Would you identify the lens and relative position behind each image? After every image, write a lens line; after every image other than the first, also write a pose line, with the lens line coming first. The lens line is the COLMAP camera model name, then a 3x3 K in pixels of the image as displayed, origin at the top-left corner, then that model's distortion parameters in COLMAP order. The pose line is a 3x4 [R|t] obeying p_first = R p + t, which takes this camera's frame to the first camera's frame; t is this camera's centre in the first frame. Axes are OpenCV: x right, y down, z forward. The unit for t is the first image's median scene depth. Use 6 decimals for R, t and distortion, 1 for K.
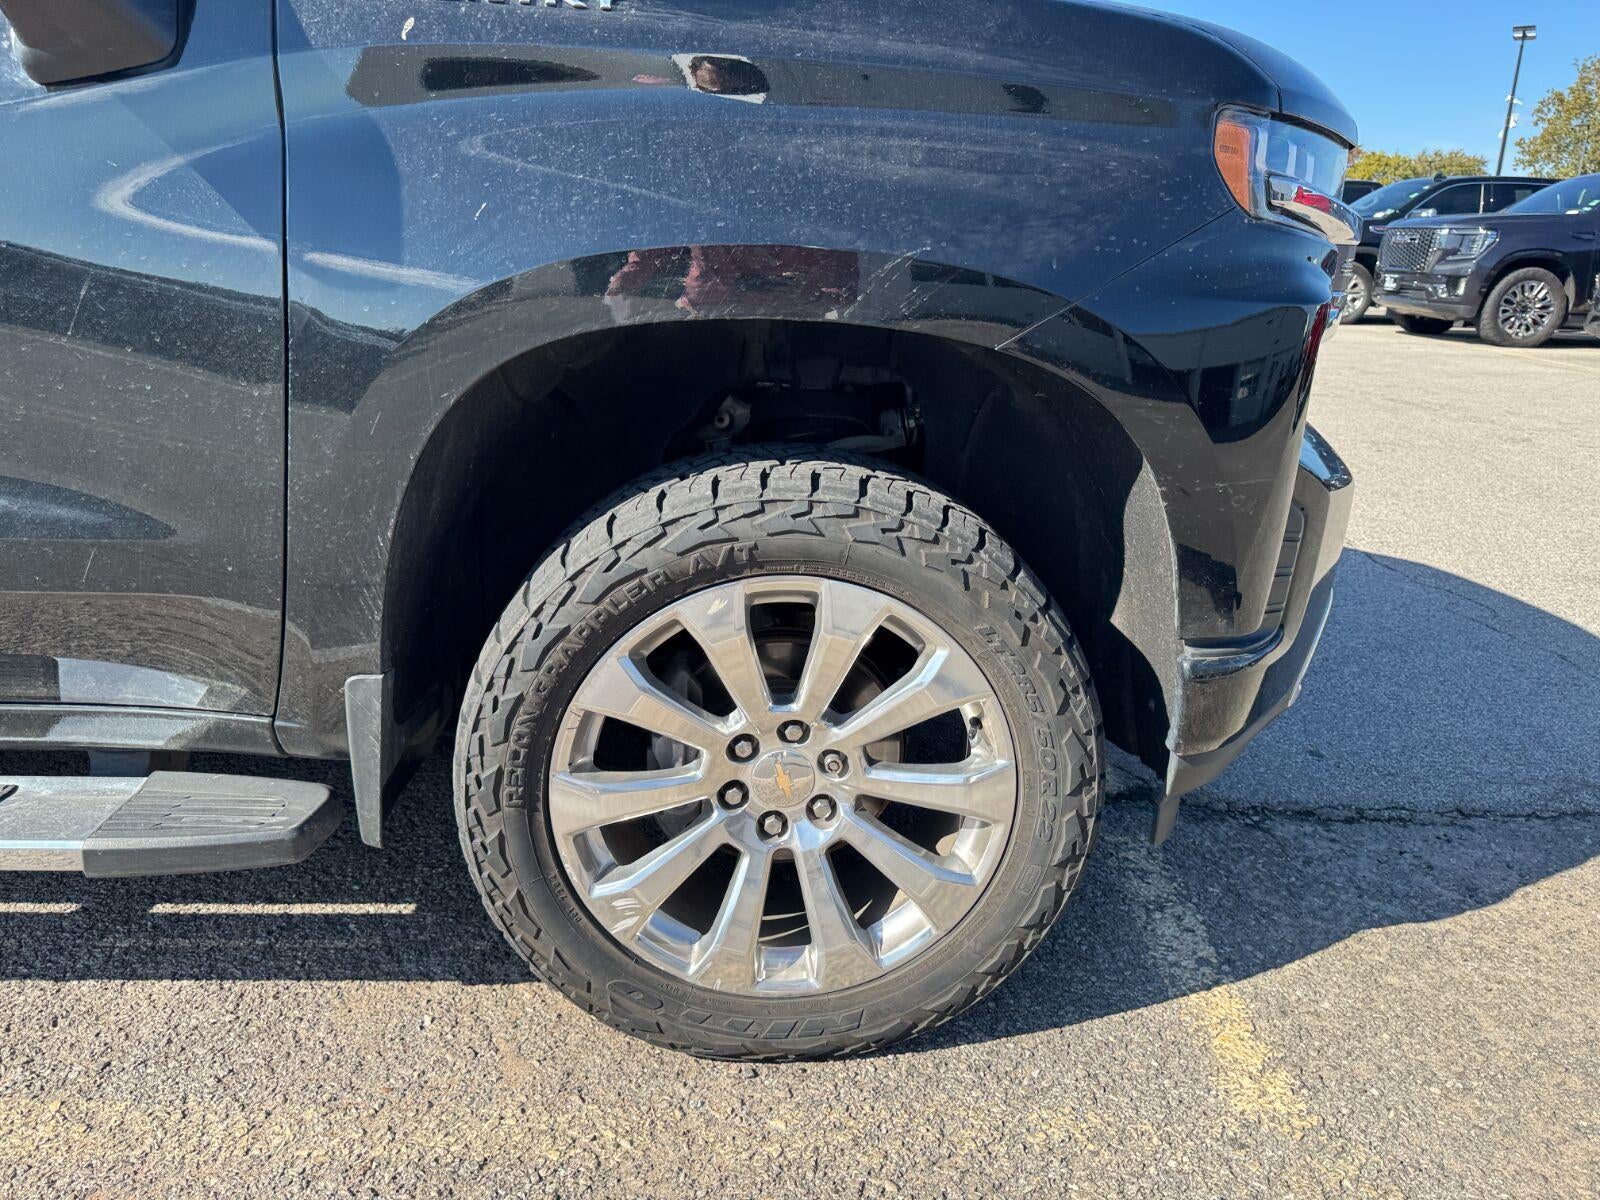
lens RADIAL K [[1148.6, 0, 797.9], [0, 1148.6, 596.5], [0, 0, 1]] dist [0.091456, -0.144236]
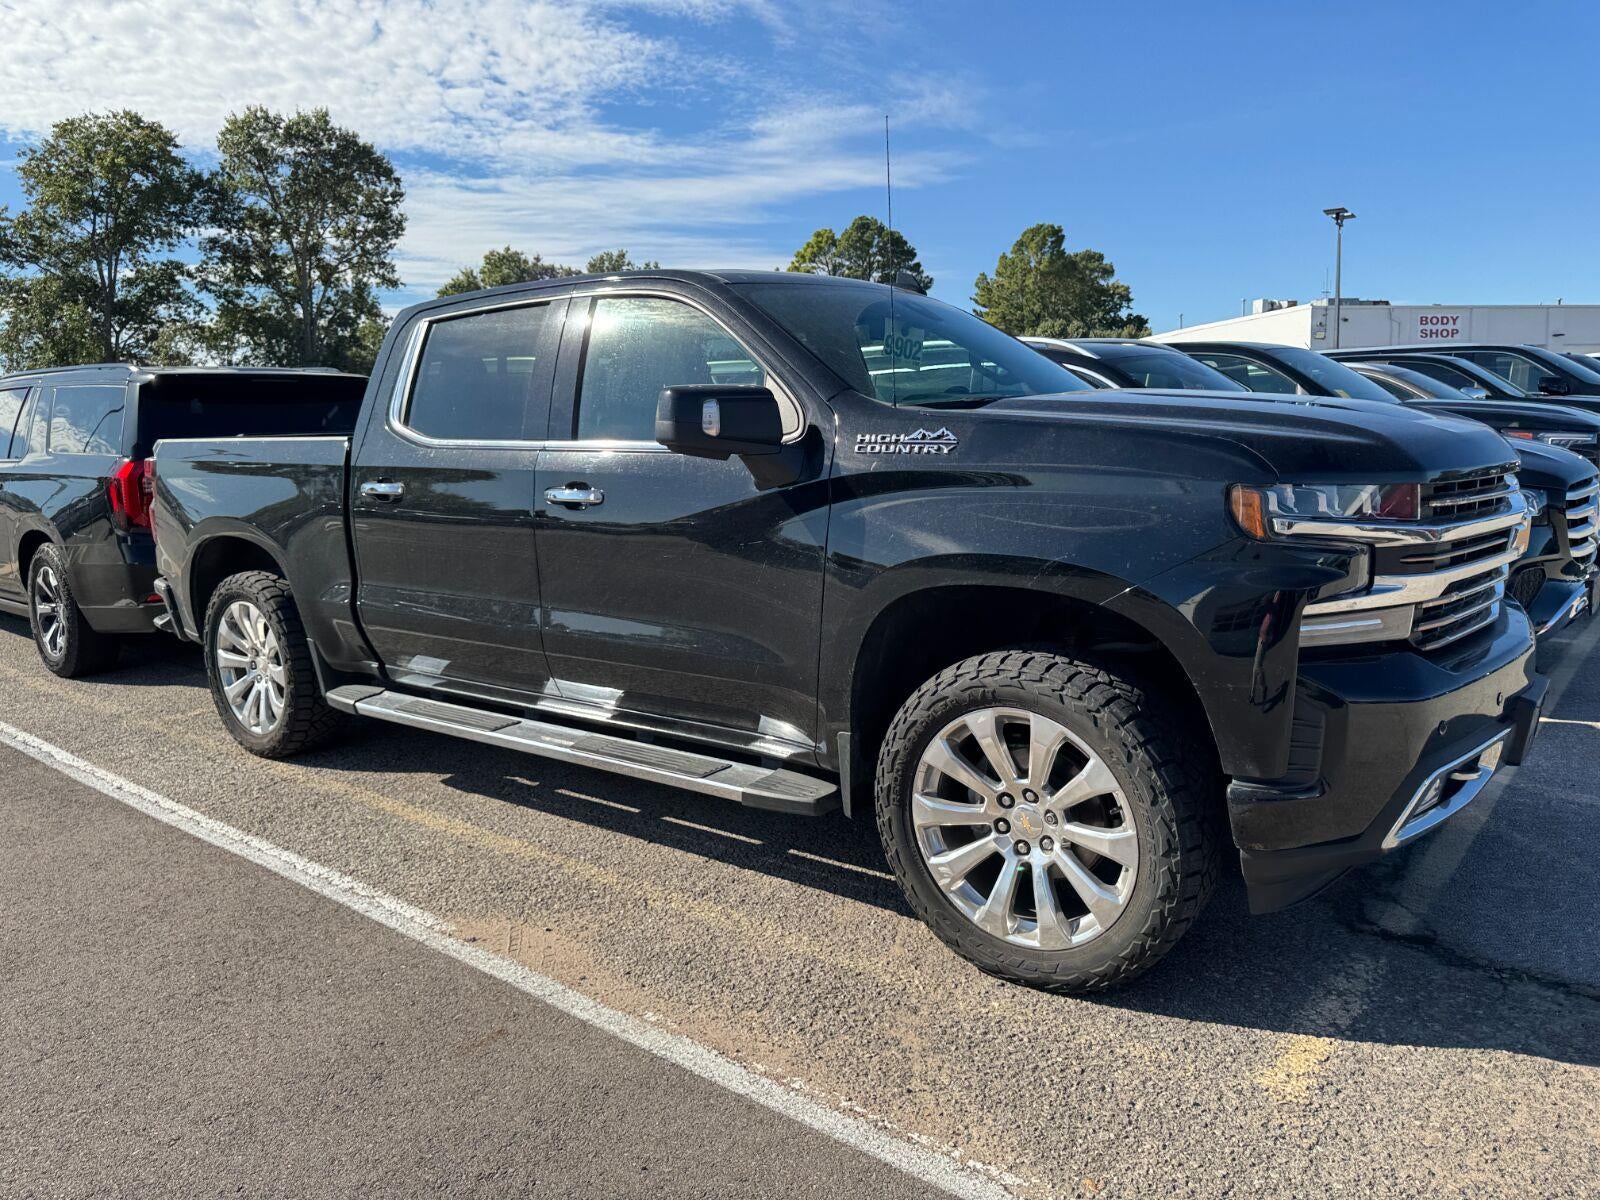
lens RADIAL K [[1102.5, 0, 801.5], [0, 1102.5, 577.5], [0, 0, 1]] dist [-0.000949, -0.000828]
pose [[0.767299, 0.038127, -0.640156, 0.860008], [-0.152241, 0.980524, -0.124079, 0.048997], [0.622957, 0.192664, 0.758159, -0.677137]]
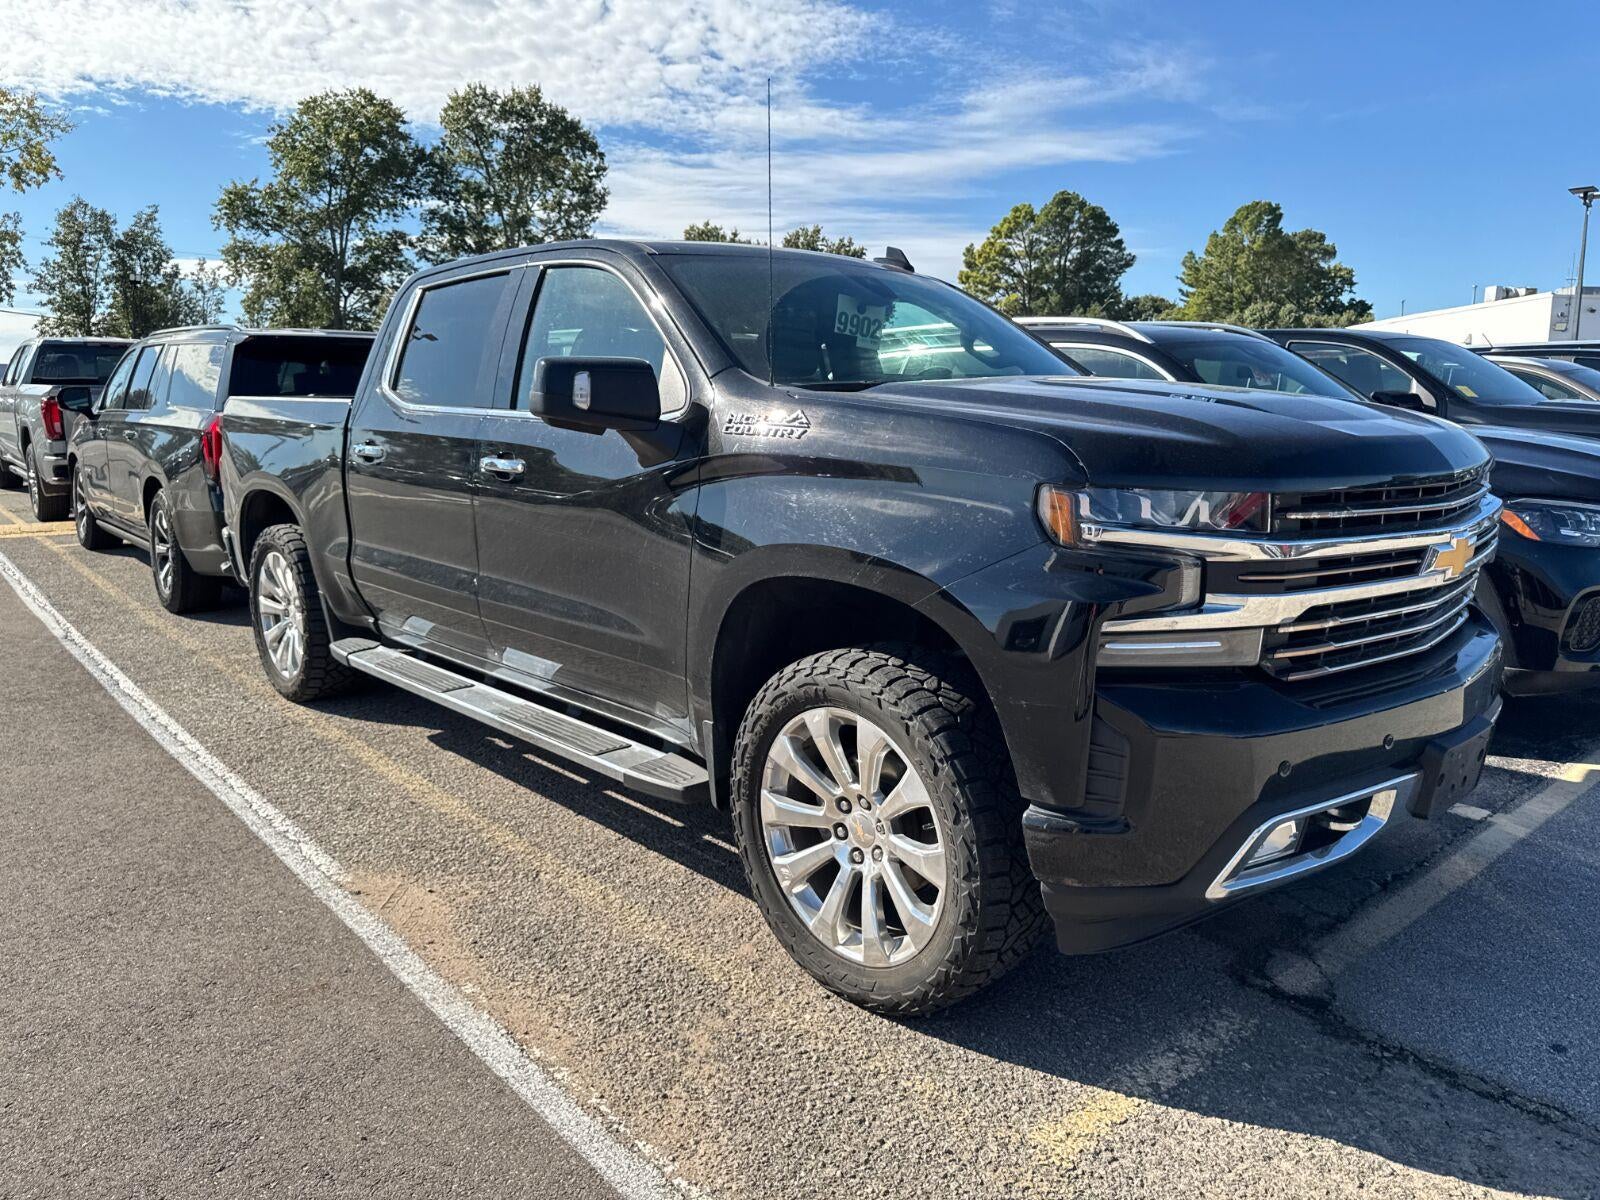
lens RADIAL K [[1094.0, 0, 809.1], [0, 1094.0, 587.8], [0, 0, 1]] dist [0.009898, -0.011165]
pose [[0.656563, 0.100436, -0.747554, 1.184246], [-0.223560, 0.972474, -0.065694, -0.076140], [0.720379, 0.210256, 0.660944, -0.252106]]
